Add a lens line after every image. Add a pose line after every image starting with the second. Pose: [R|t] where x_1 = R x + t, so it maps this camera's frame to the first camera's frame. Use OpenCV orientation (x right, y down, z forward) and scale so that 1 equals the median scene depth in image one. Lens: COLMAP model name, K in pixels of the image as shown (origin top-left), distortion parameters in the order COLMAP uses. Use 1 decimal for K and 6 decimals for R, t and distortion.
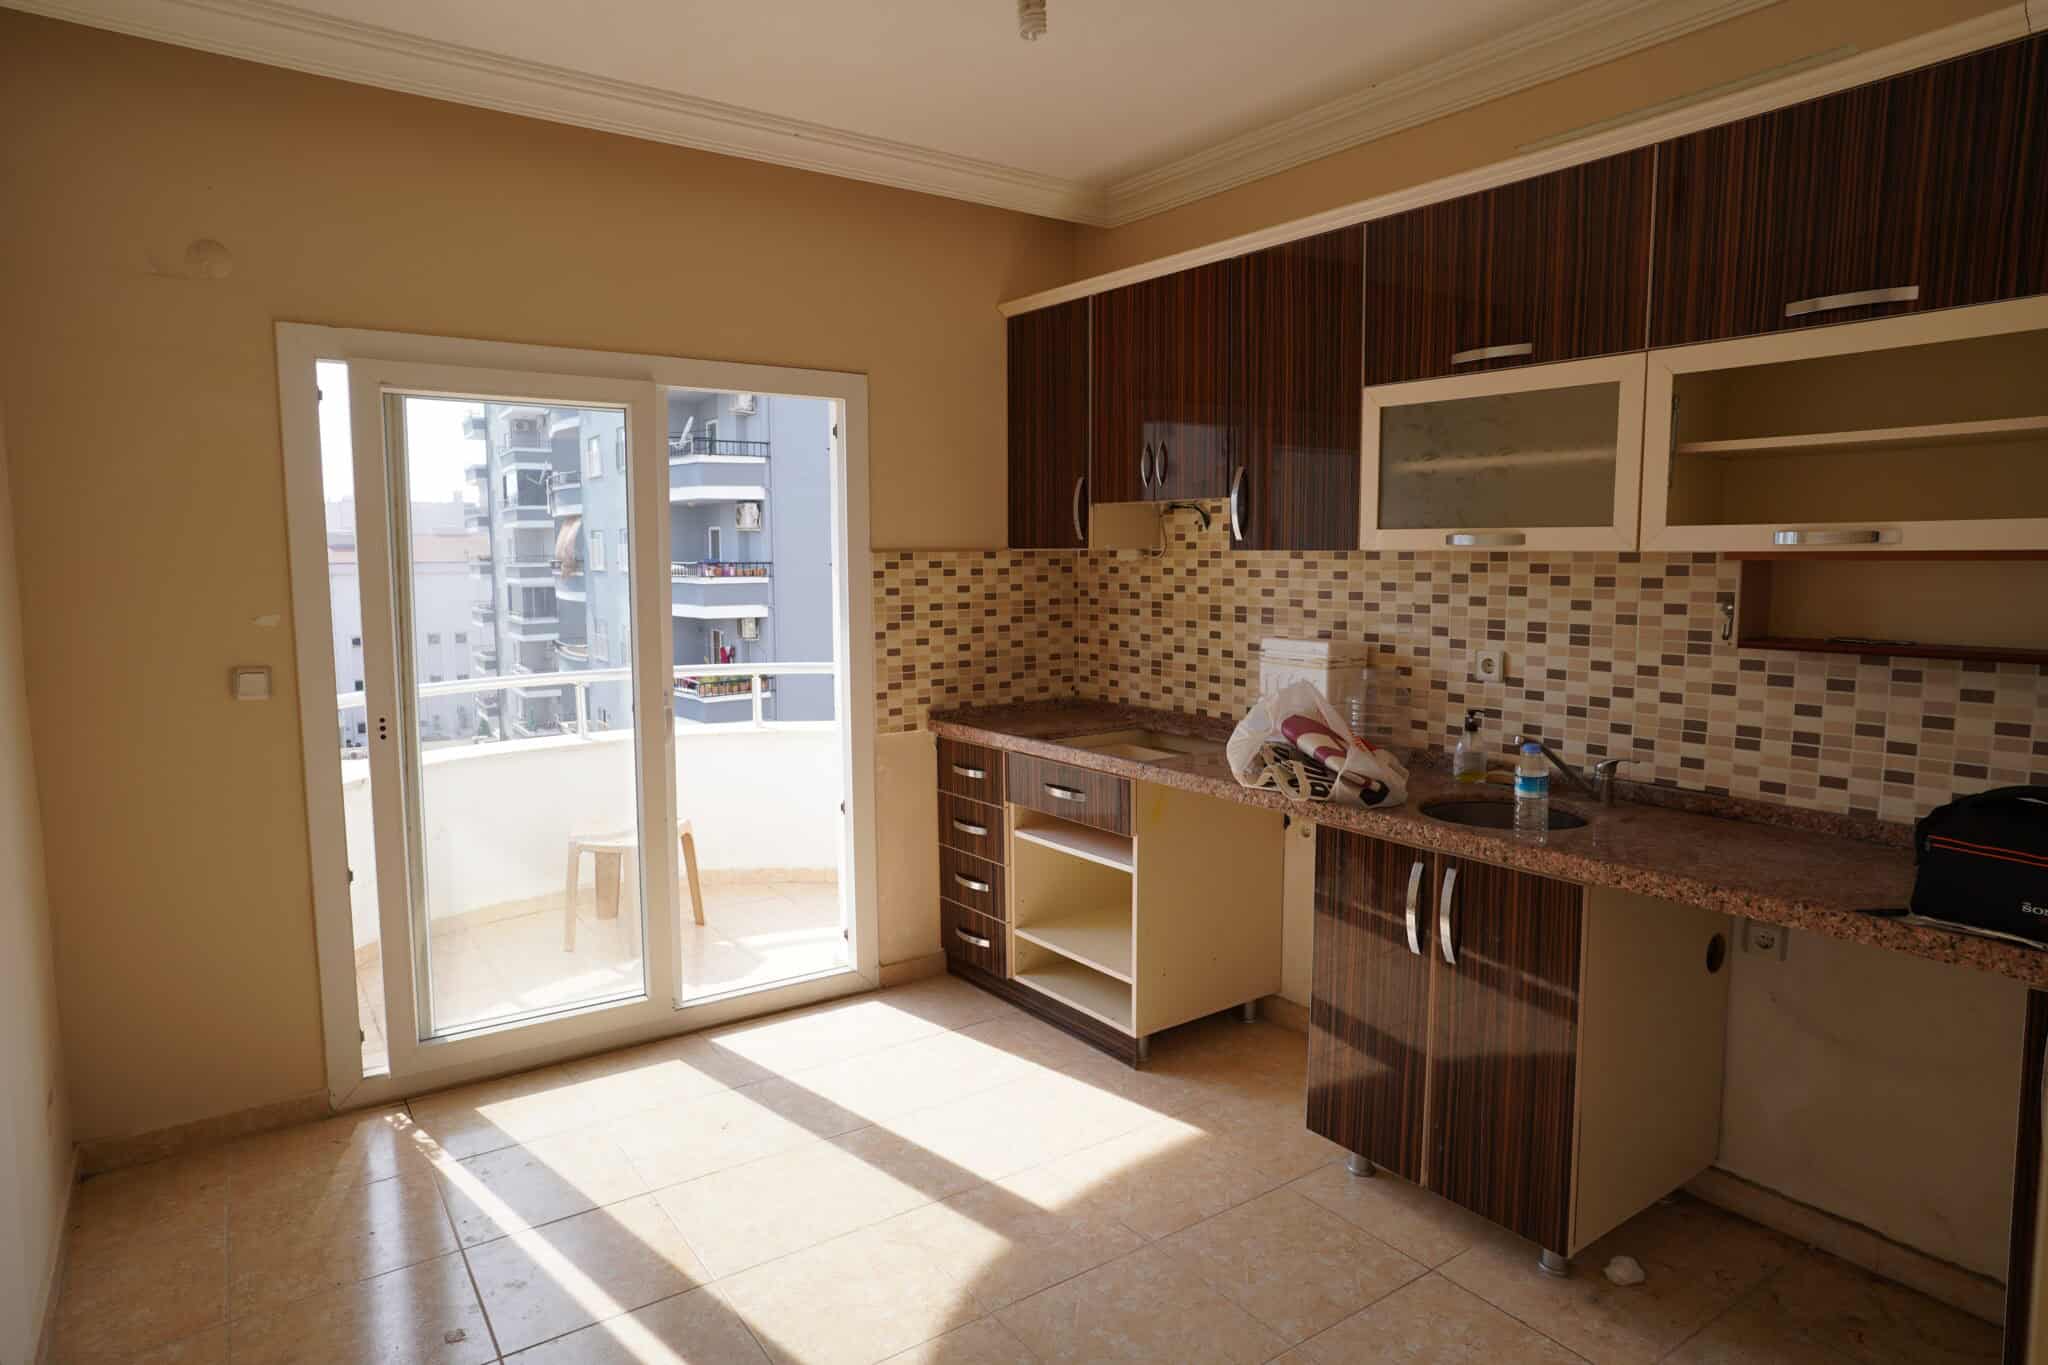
lens RADIAL K [[1188.9, 0, 1020.1], [0, 1188.9, 680.4], [0, 0, 1]] dist [-0.053234, 0.048495]
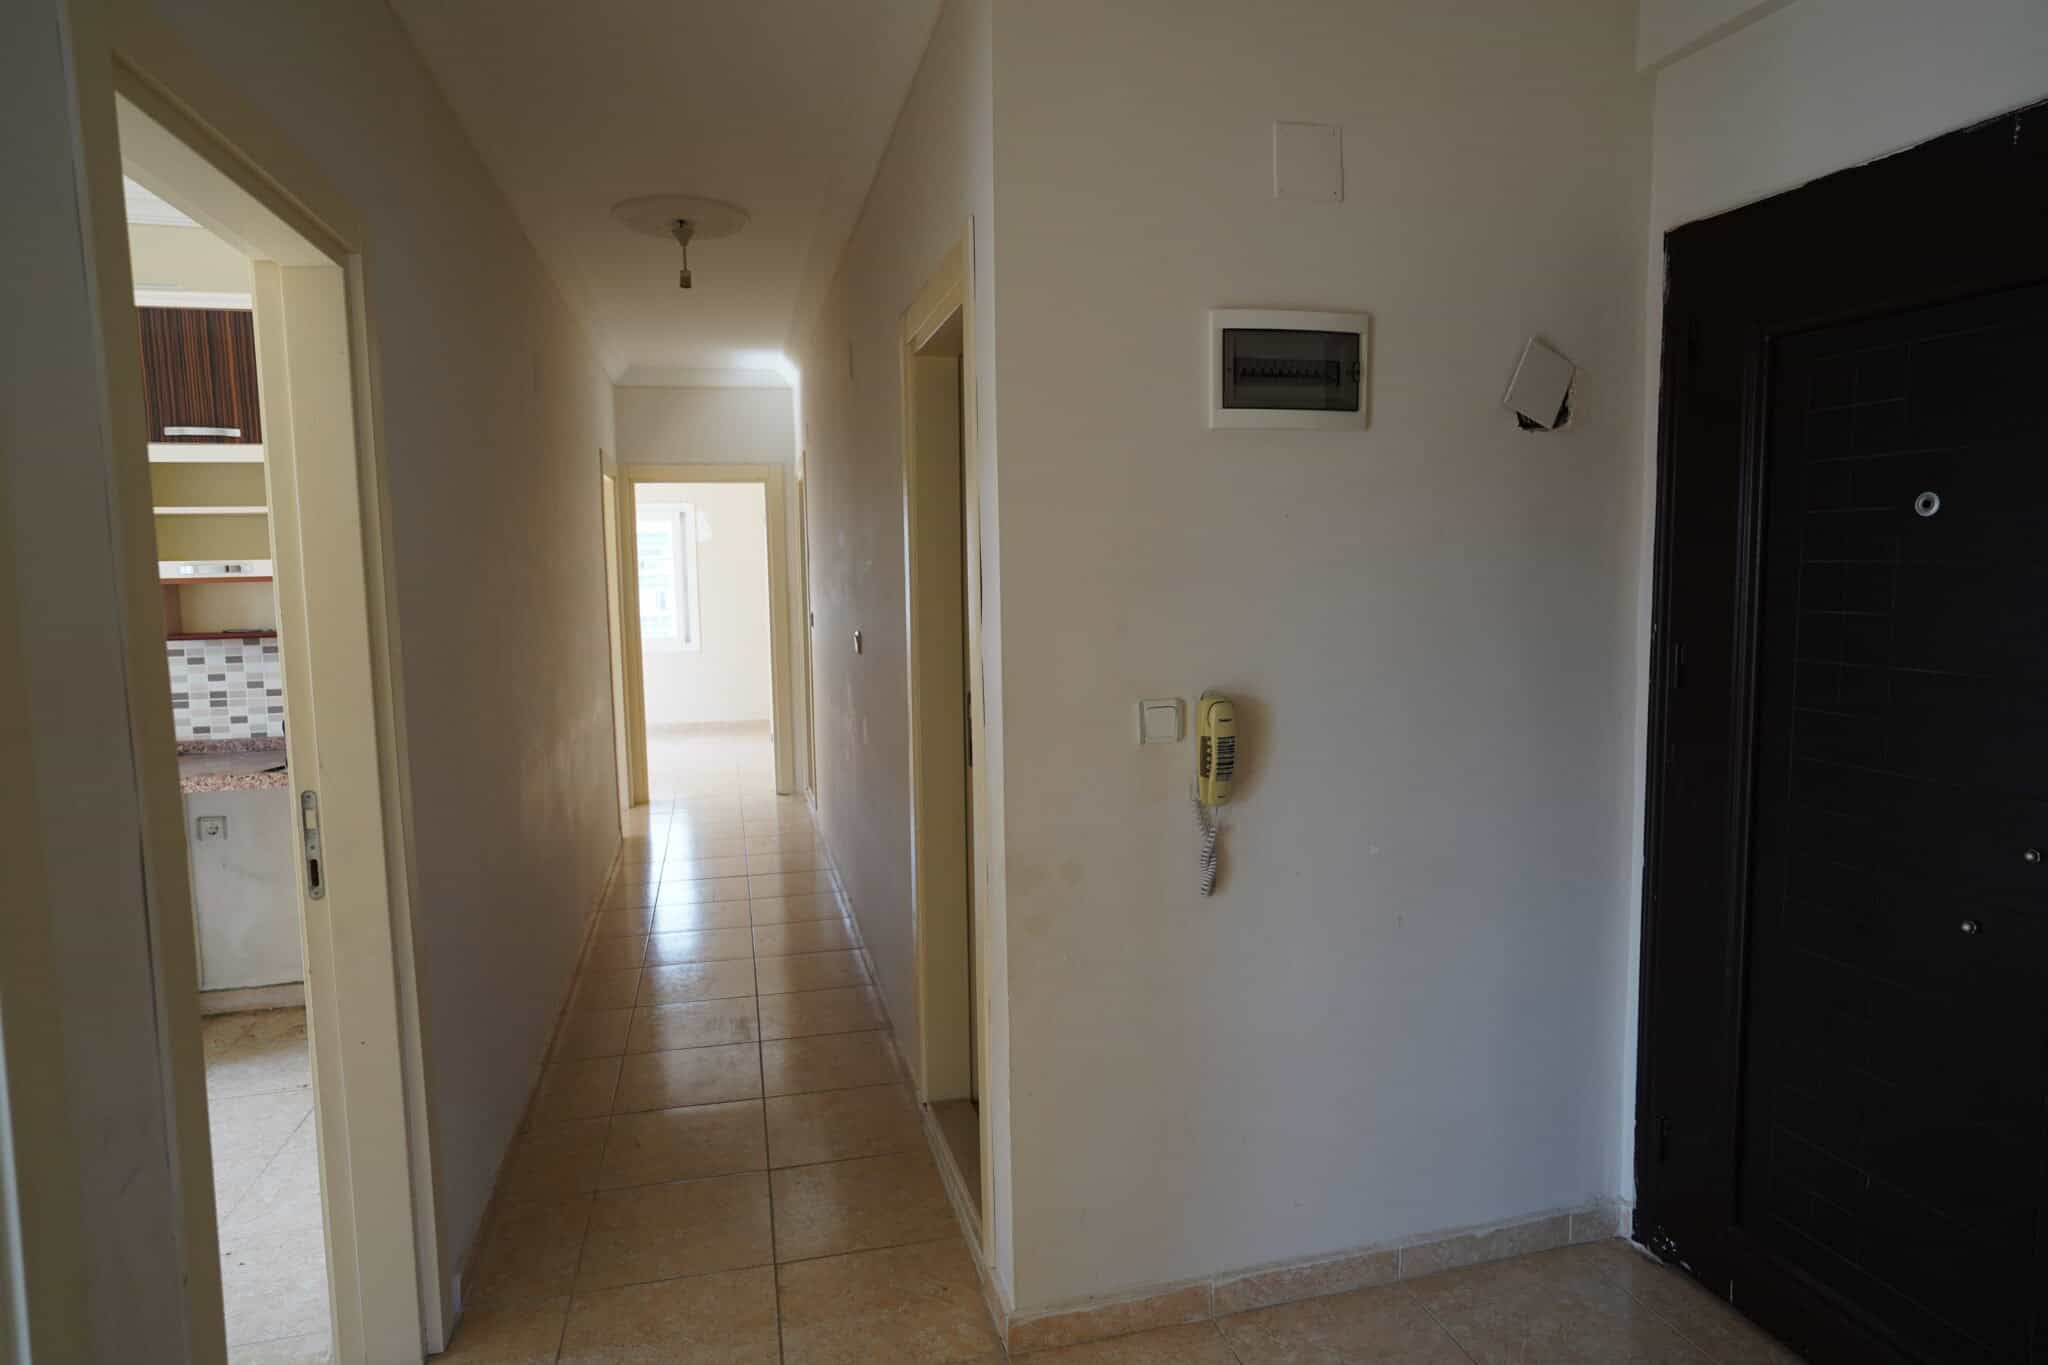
lens RADIAL K [[1188.9, 0, 1020.7], [0, 1188.9, 686.7], [0, 0, 1]] dist [-0.053234, 0.048495]
pose [[0.361904, -0.097398, 0.927113, -0.413919], [0.117669, 0.991345, 0.058213, 0.074581], [-0.924759, 0.088025, 0.370233, -0.605181]]
